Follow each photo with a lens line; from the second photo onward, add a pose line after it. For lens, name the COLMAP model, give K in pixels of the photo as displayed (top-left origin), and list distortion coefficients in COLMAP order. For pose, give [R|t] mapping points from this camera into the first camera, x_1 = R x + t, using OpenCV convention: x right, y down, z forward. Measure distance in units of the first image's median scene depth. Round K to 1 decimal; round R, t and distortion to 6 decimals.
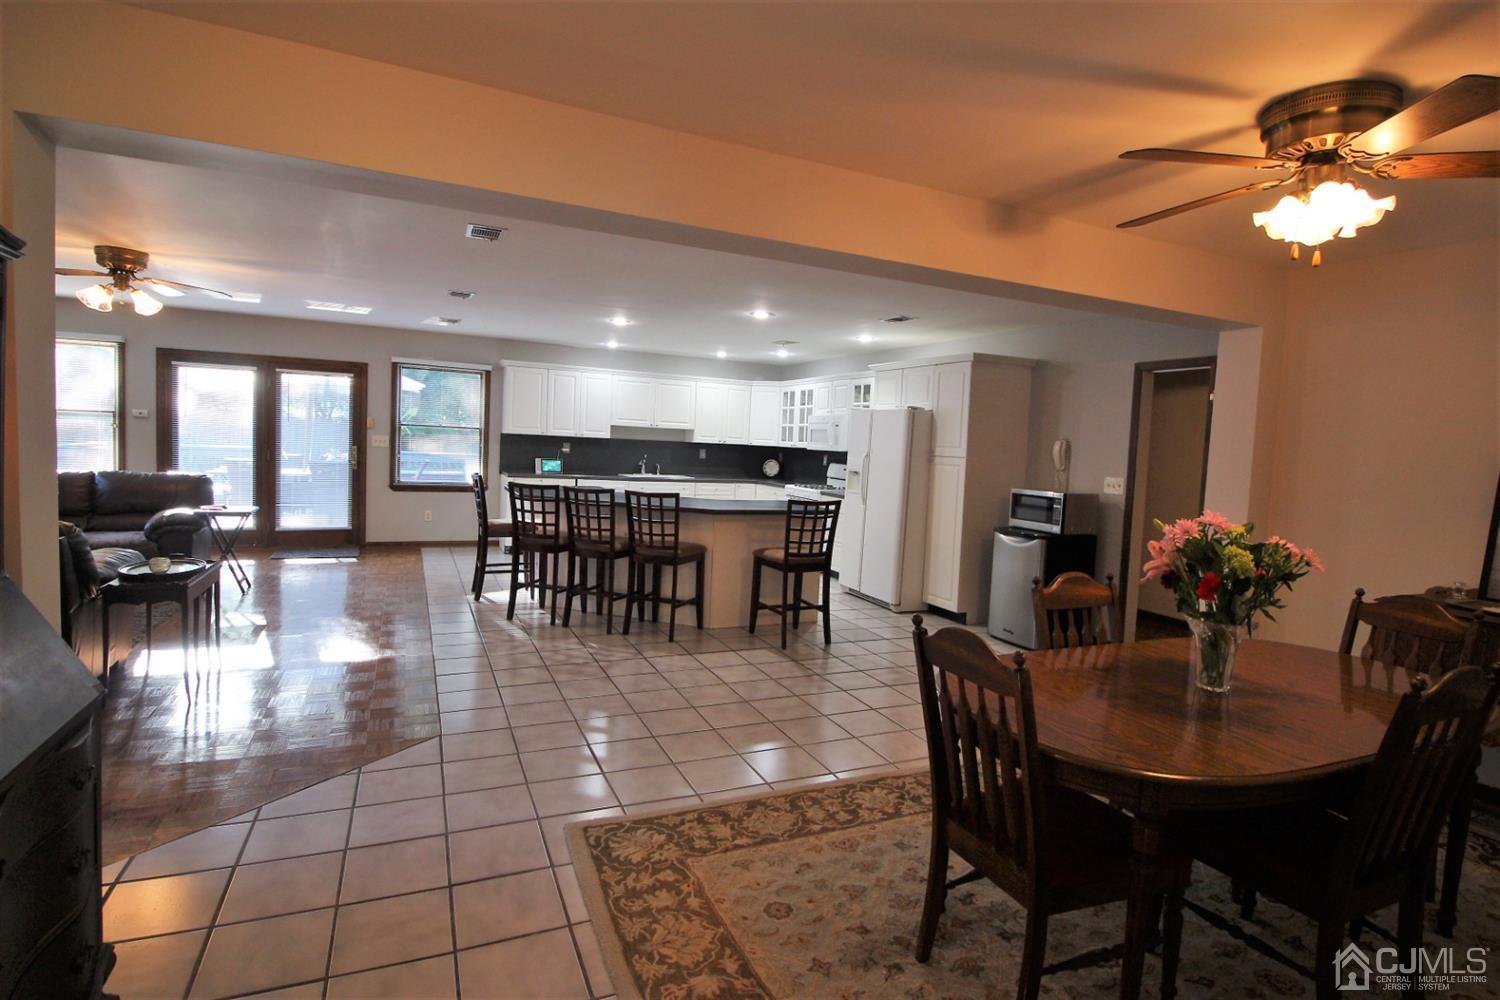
lens RADIAL K [[758.9, 0, 759.2], [0, 758.9, 501.9], [0, 0, 1]] dist [-0.006255, -0.002480]
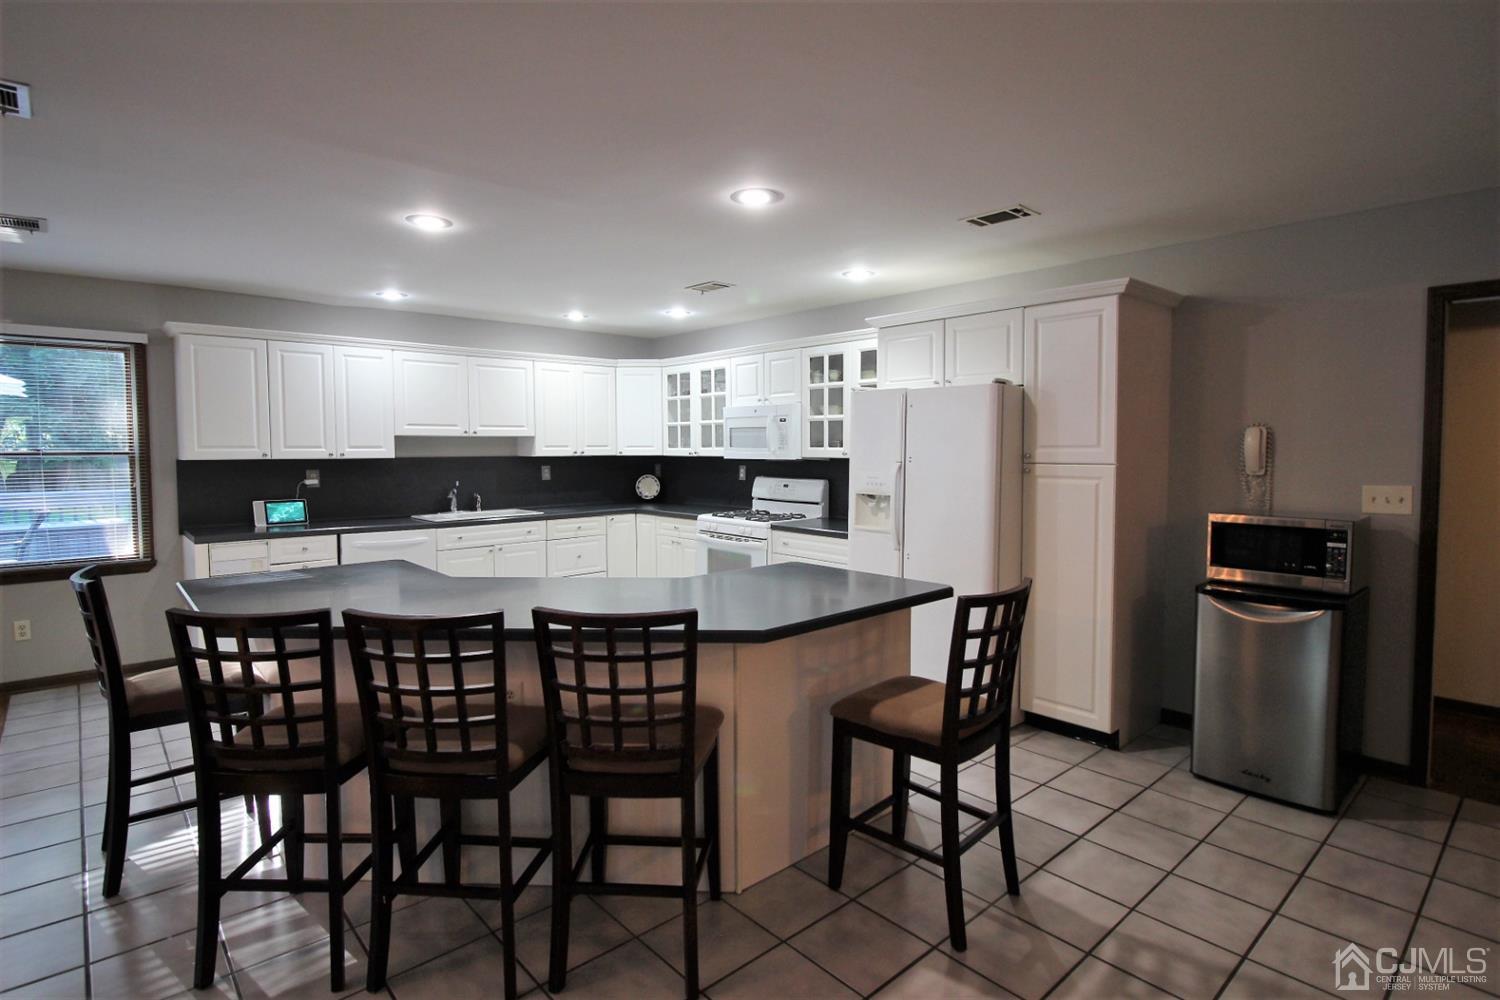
lens RADIAL K [[758.9, 0, 751.5], [0, 758.9, 494.2], [0, 0, 1]] dist [-0.006255, -0.002480]
pose [[0.955047, -0.067706, 0.288620, -0.105182], [0.070246, 0.997528, 0.001560, -0.037682], [-0.288013, 0.018785, 0.957442, 0.363013]]
